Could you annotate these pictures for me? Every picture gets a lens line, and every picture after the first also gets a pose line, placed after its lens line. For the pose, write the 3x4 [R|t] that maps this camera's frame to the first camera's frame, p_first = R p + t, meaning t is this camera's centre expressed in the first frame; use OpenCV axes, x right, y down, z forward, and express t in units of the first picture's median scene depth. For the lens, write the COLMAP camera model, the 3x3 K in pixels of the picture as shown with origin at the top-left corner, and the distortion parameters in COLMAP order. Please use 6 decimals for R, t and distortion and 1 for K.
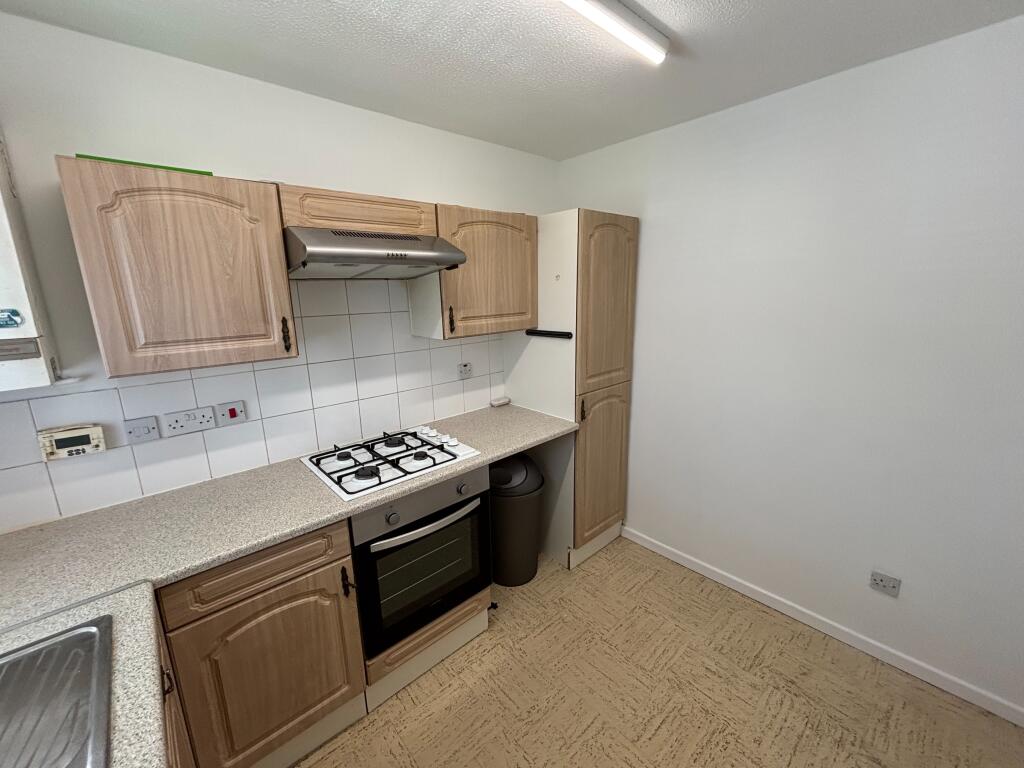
lens RADIAL K [[413.6, 0, 512.0], [0, 413.6, 384.0], [0, 0, 1]] dist [0.002804, -0.004924]
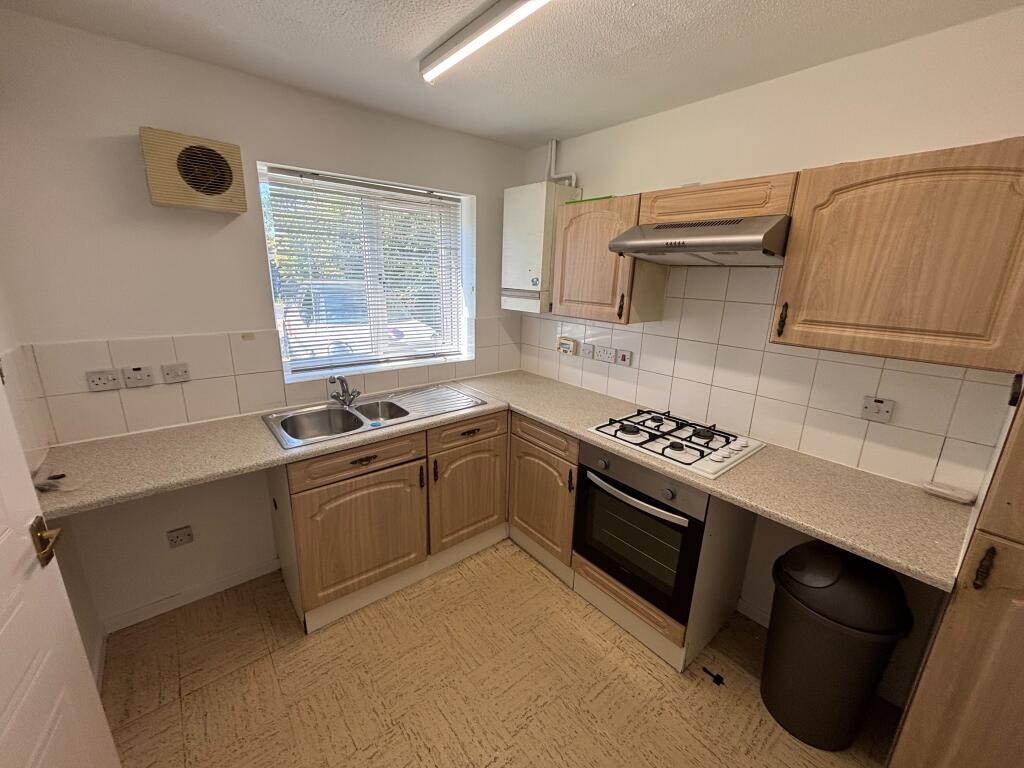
lens RADIAL K [[413.6, 0, 512.0], [0, 413.6, 384.0], [0, 0, 1]] dist [0.002804, -0.004924]
pose [[-0.049255, 0.282878, -0.957890, 0.745811], [-0.246210, 0.926020, 0.286126, -0.159404], [0.967964, 0.249935, 0.024036, 0.586455]]
